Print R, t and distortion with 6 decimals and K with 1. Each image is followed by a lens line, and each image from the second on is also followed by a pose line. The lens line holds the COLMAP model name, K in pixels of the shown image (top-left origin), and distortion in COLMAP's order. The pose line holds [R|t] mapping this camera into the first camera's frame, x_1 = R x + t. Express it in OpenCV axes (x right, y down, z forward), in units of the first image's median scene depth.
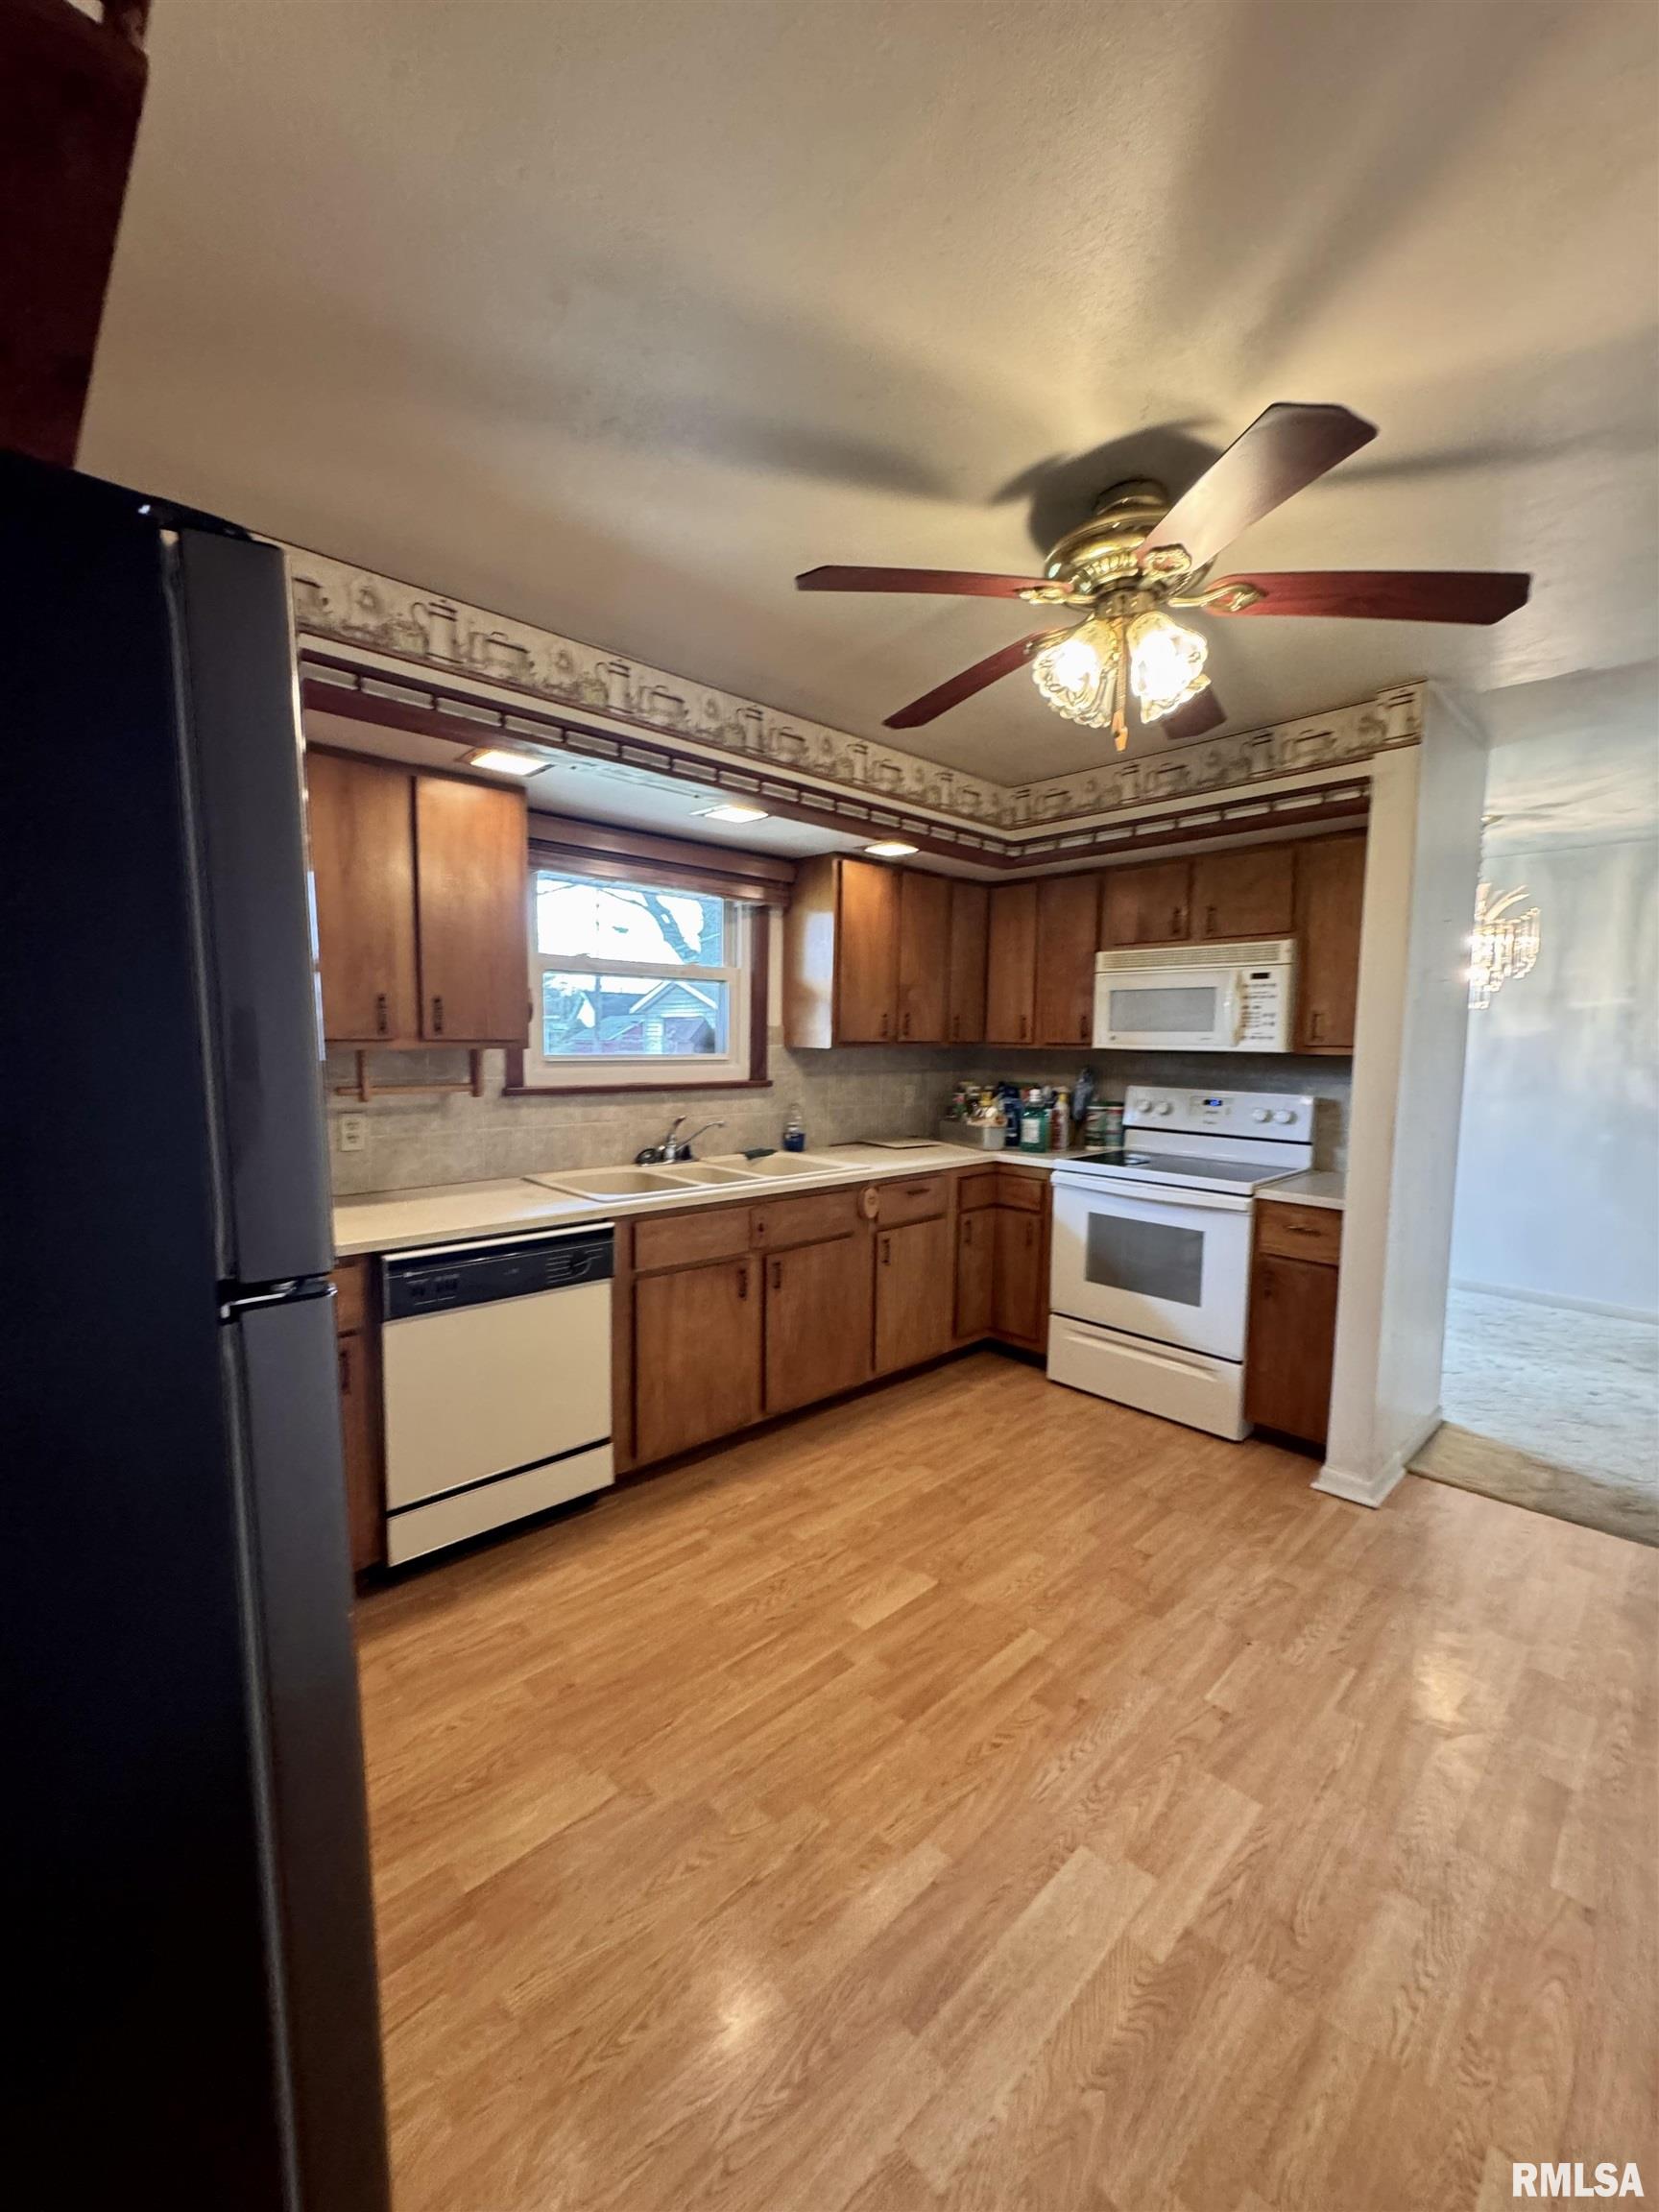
lens RADIAL K [[881.3, 0, 829.5], [0, 881.3, 1106.0], [0, 0, 1]] dist [-0.002700, 0.000650]
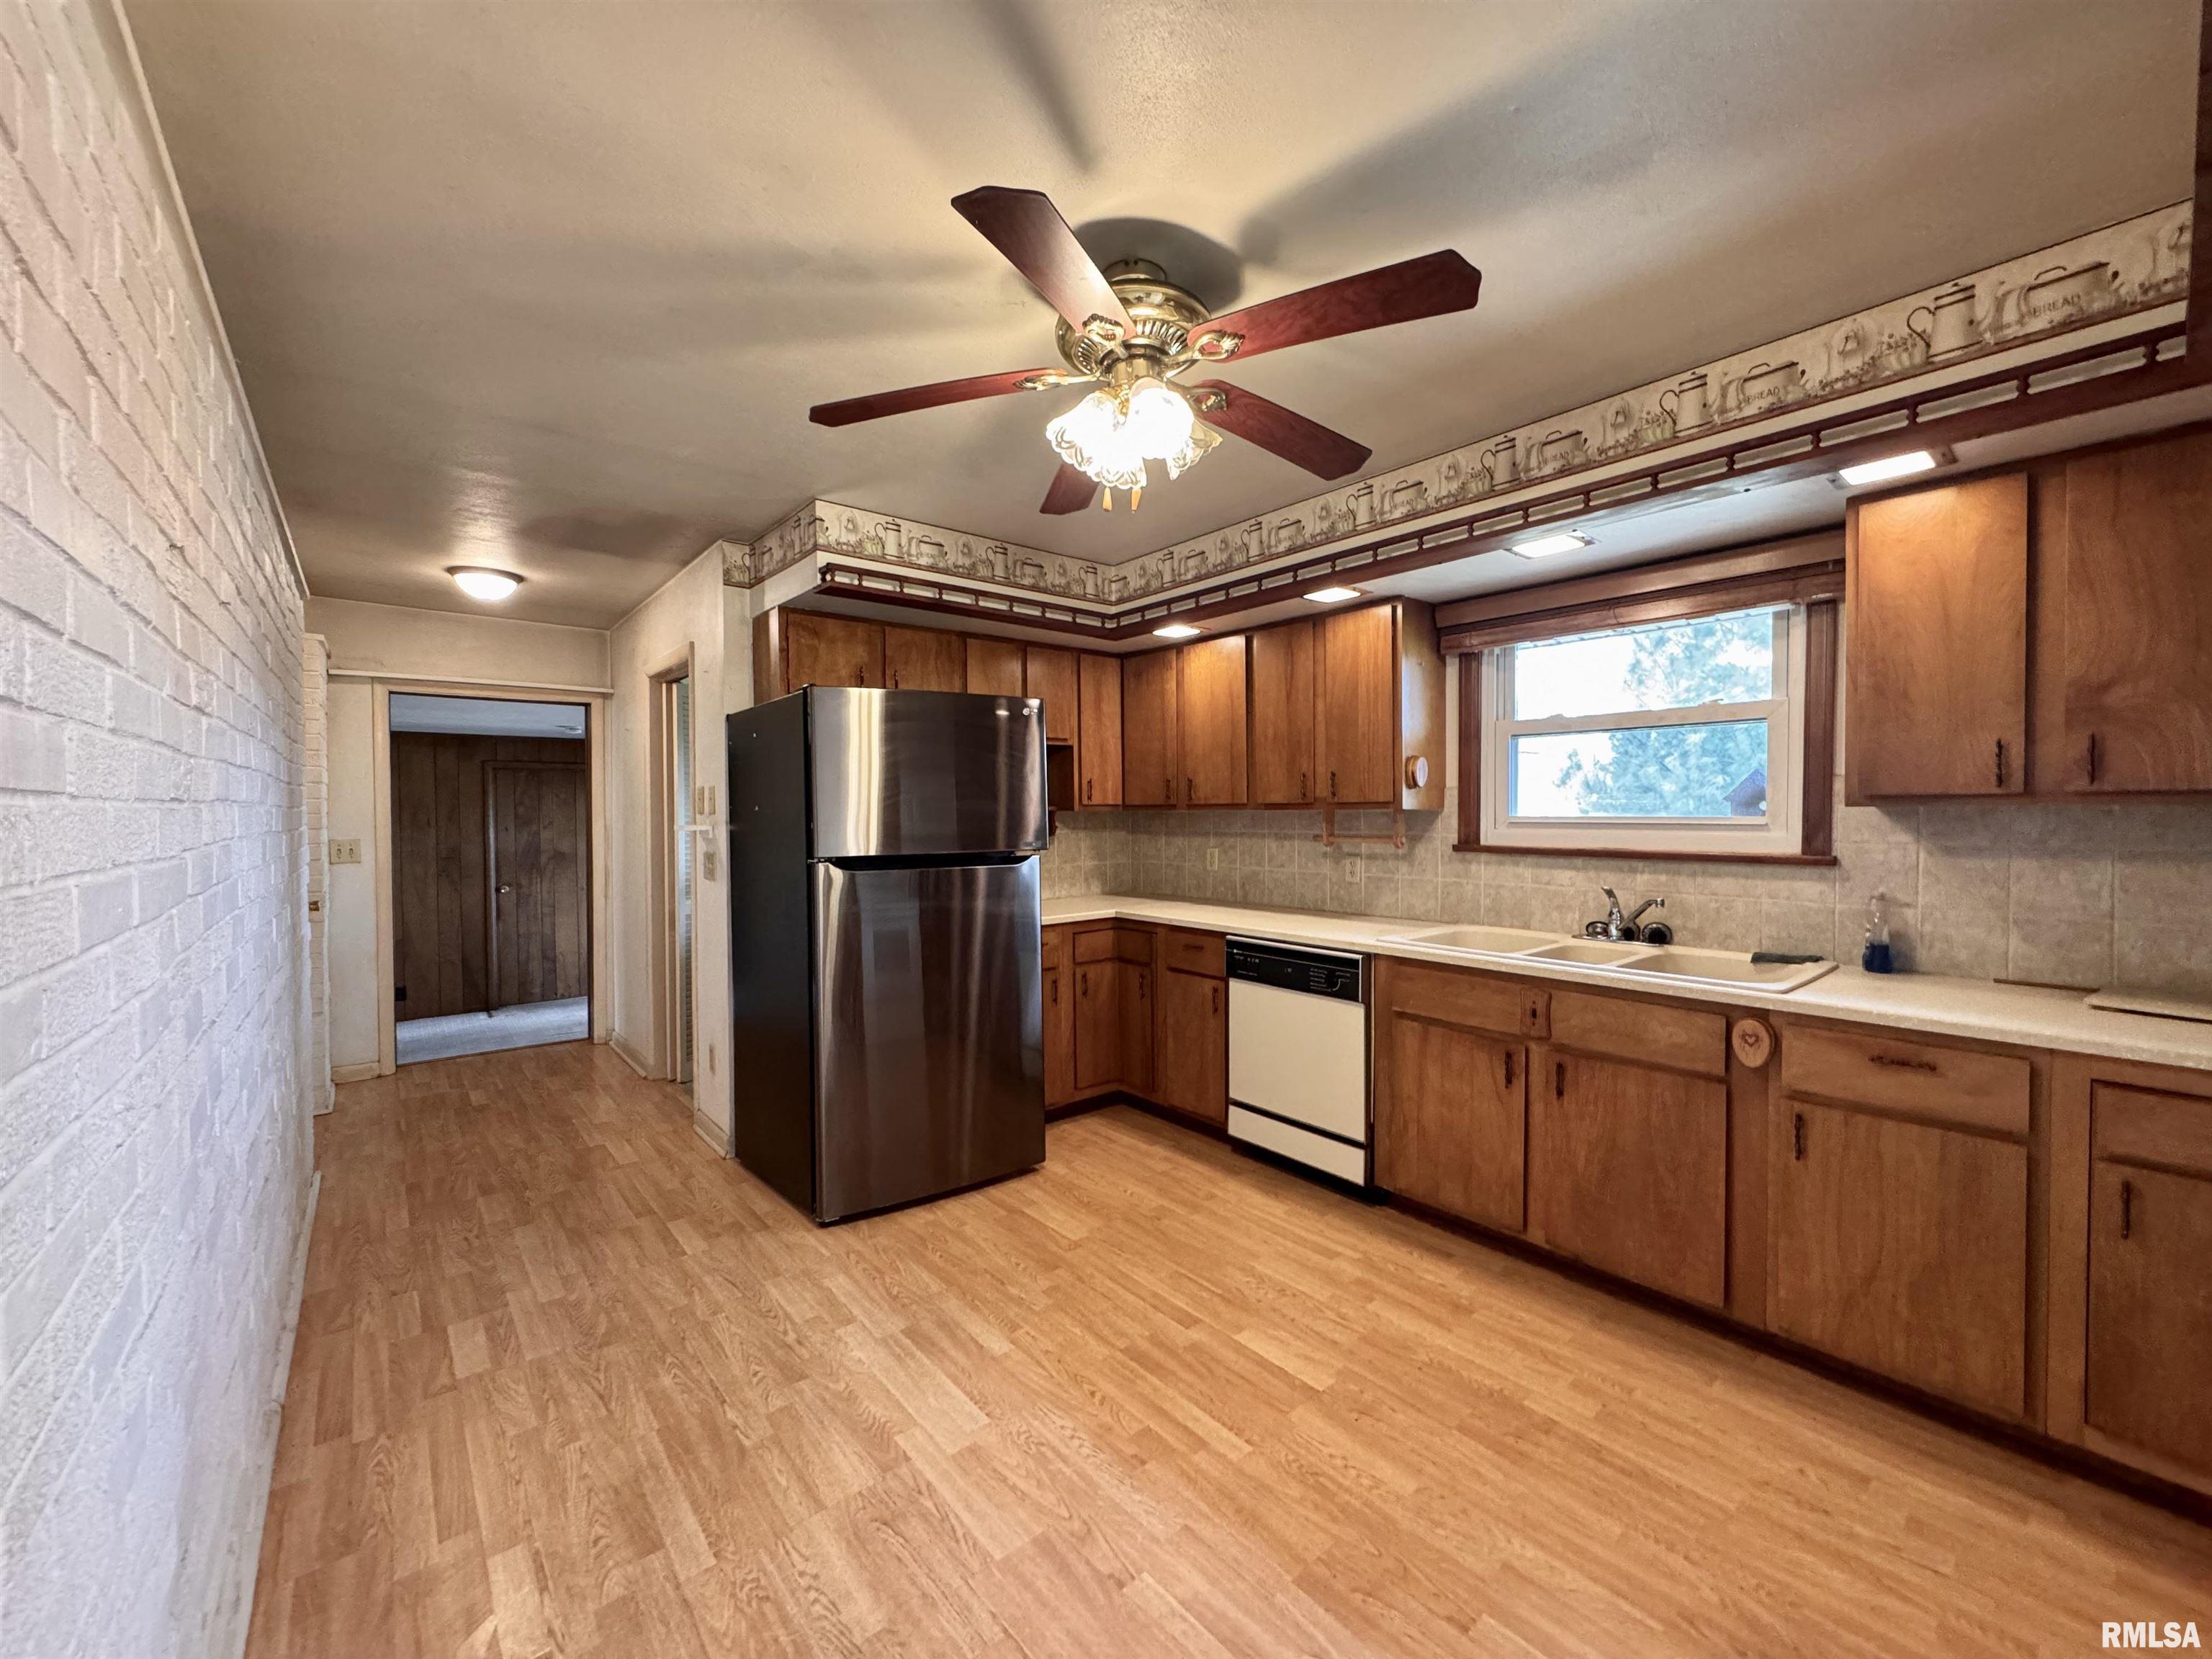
lens RADIAL K [[881.3, 0, 1103.1], [0, 881.3, 831.4], [0, 0, 1]] dist [-0.002700, 0.000650]
pose [[-0.067694, 0.011506, -0.997640, 0.945532], [-0.076141, 0.996958, 0.016665, -0.025218], [0.994796, 0.077090, -0.066612, 0.728535]]
